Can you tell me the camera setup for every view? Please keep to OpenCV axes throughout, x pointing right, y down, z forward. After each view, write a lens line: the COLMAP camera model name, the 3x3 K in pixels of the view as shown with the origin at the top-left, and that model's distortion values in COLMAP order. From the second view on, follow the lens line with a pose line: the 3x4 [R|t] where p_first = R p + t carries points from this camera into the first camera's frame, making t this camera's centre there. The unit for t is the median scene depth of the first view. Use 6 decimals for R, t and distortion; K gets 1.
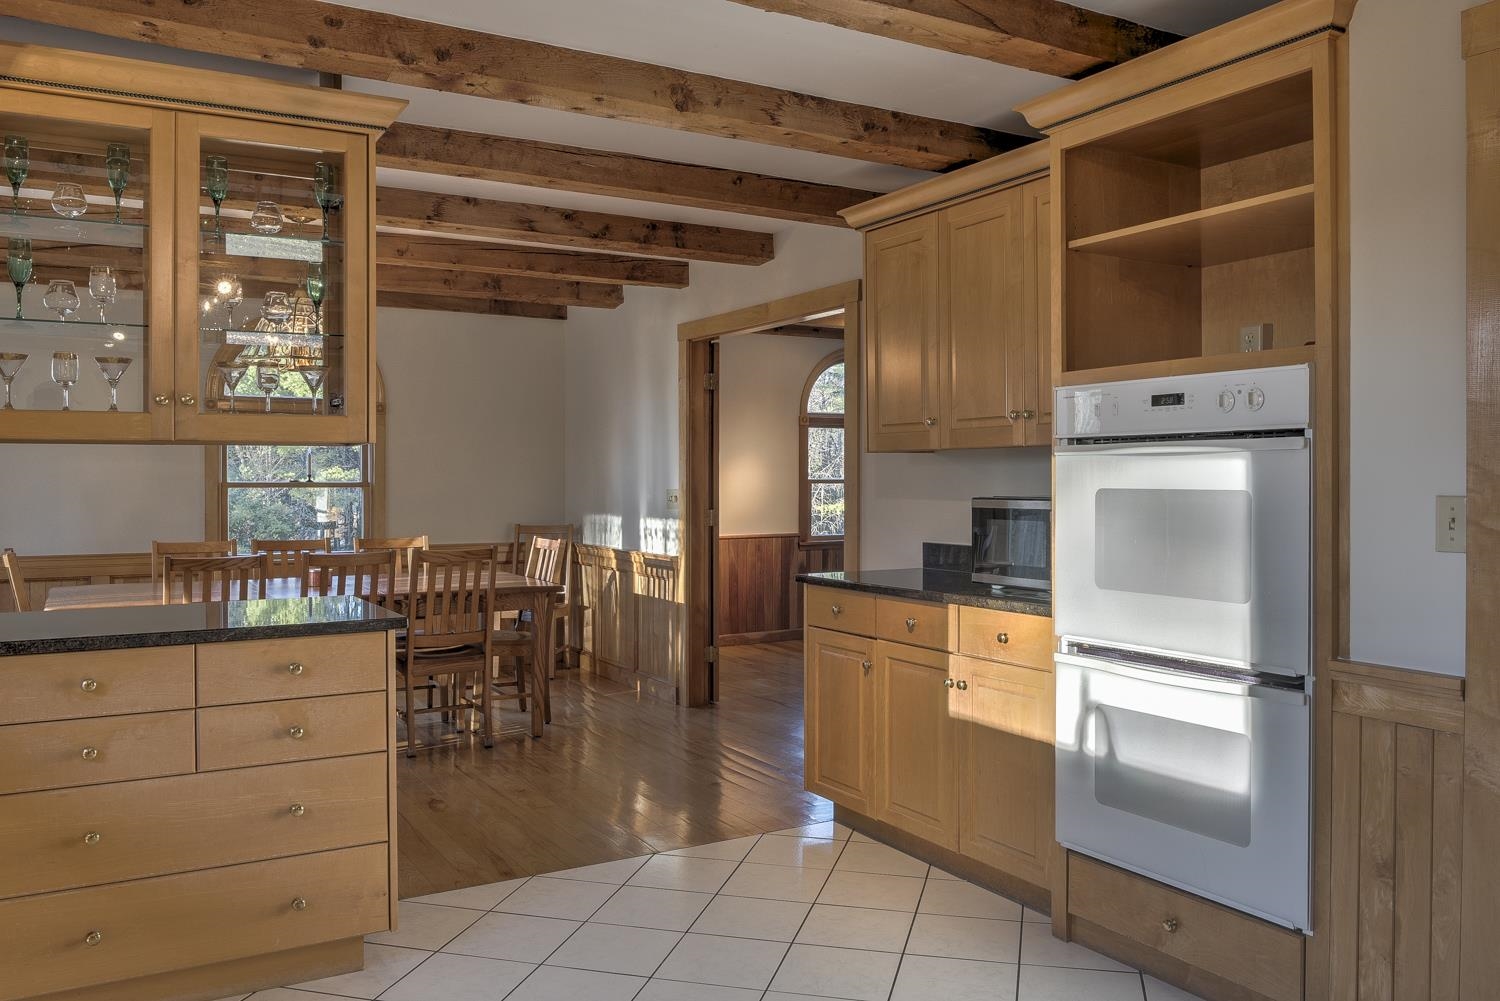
lens RADIAL K [[1179.4, 0, 757.6], [0, 1179.4, 485.0], [0, 0, 1]] dist [-0.013405, -0.008203]
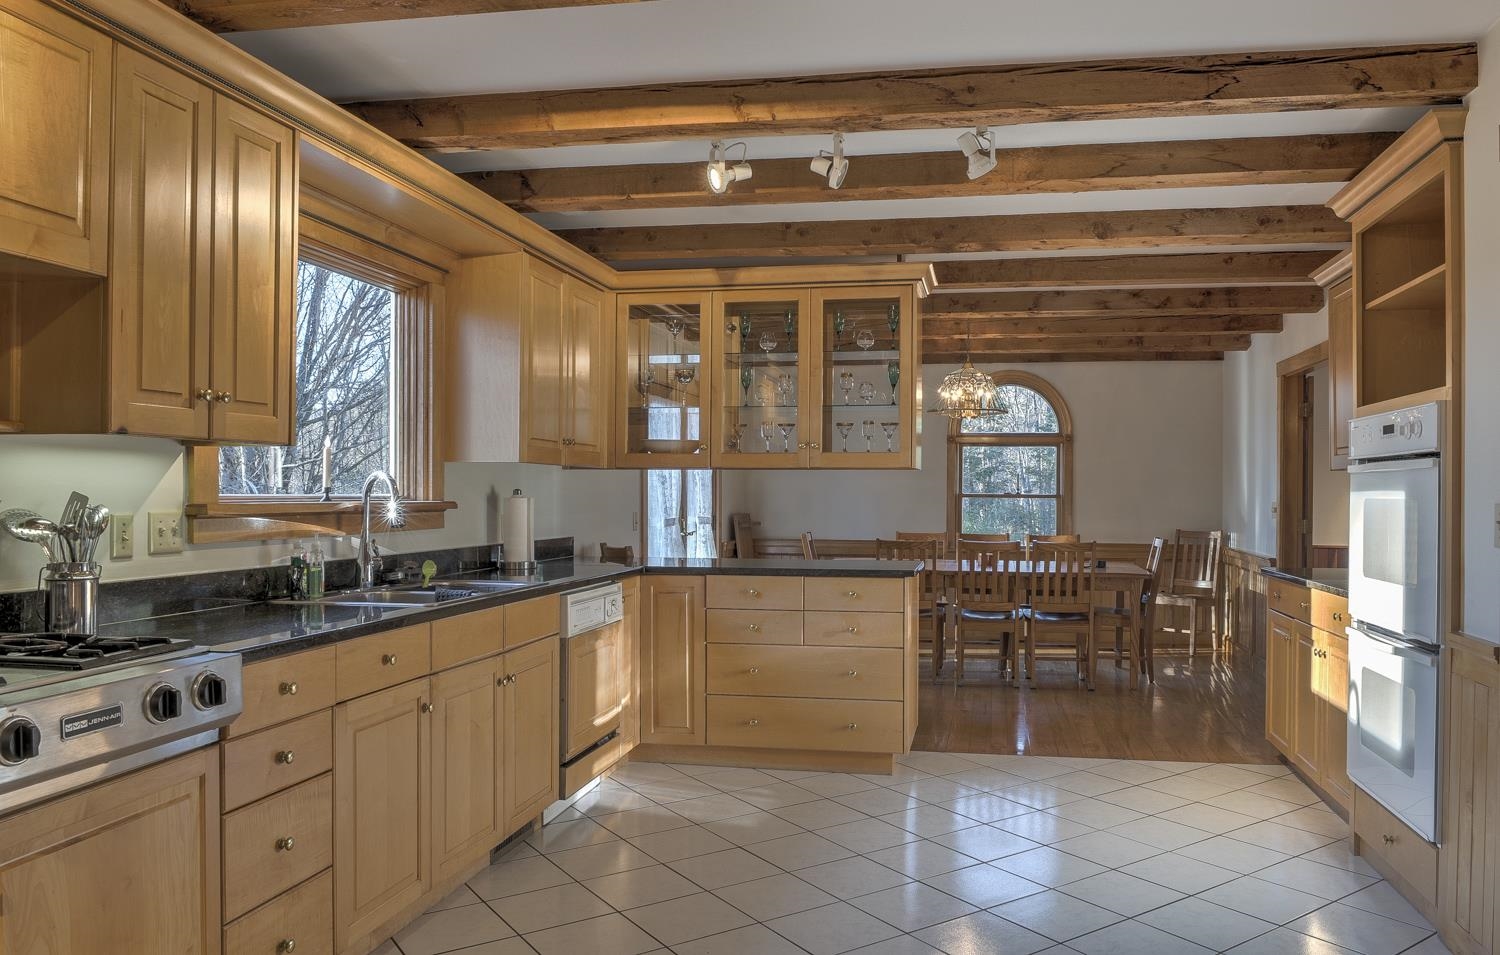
lens RADIAL K [[1069.6, 0, 805.1], [0, 1069.6, 483.5], [0, 0, 1]] dist [-0.003969, -0.001472]
pose [[0.764248, 0.001139, -0.644922, 0.547612], [-0.011341, 0.999868, -0.011675, 0.006591], [0.644823, 0.016237, 0.764159, -0.267297]]
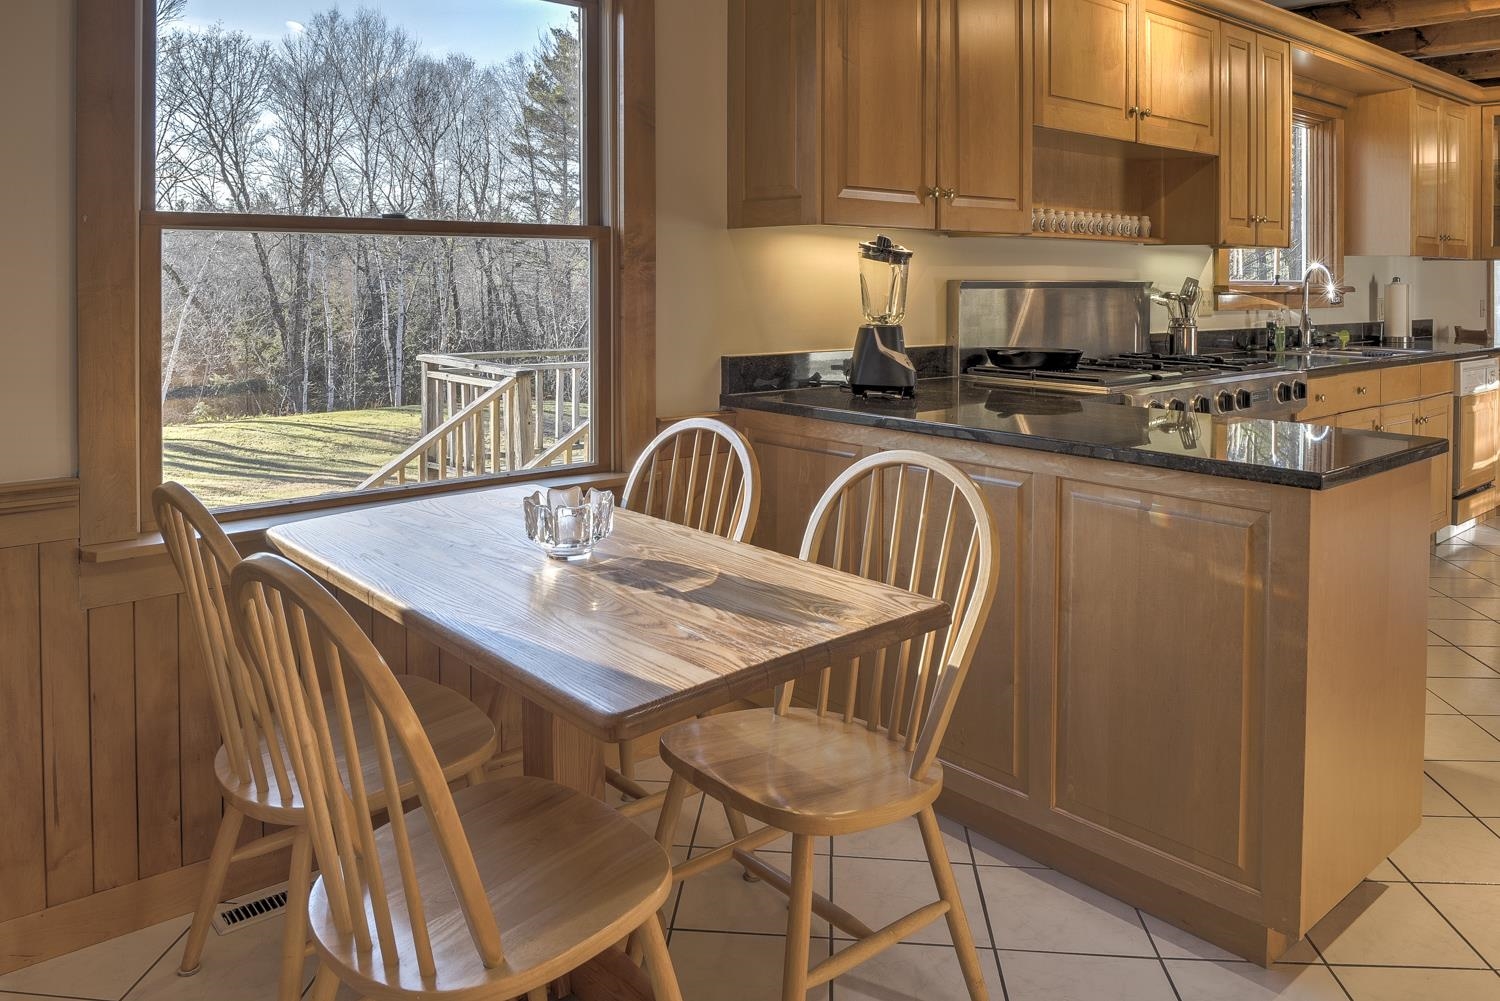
lens RADIAL K [[1124.4, 0, 773.6], [0, 1124.4, 275.5], [0, 0, 1]] dist [-0.032814, -0.001438]
pose [[0.202363, 0.003287, -0.979305, 0.920789], [-0.015263, 0.999883, 0.000203, 0.014893], [0.979192, 0.014907, 0.202389, -0.807934]]
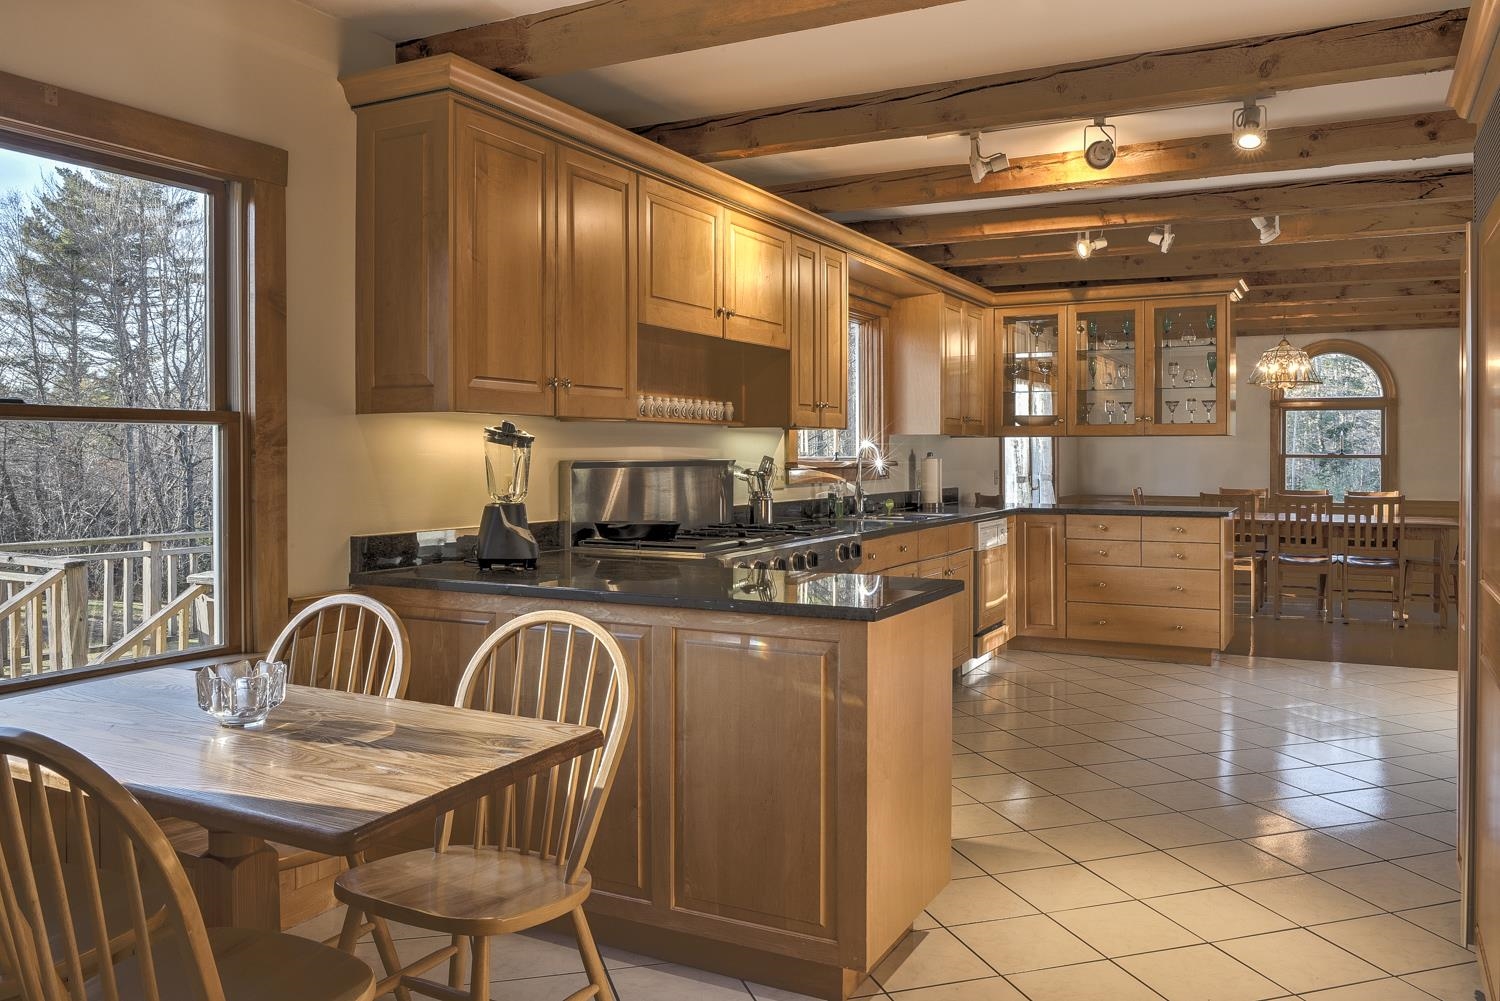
lens RADIAL K [[1148.4, 0, 750.0], [0, 1148.4, 454.6], [0, 0, 1]] dist [-0.020310, -0.001259]
pose [[0.528074, 0.003966, -0.849189, 1.033957], [-0.007693, 0.999970, -0.000114, 0.008623], [0.849164, 0.006593, 0.528089, -0.899555]]
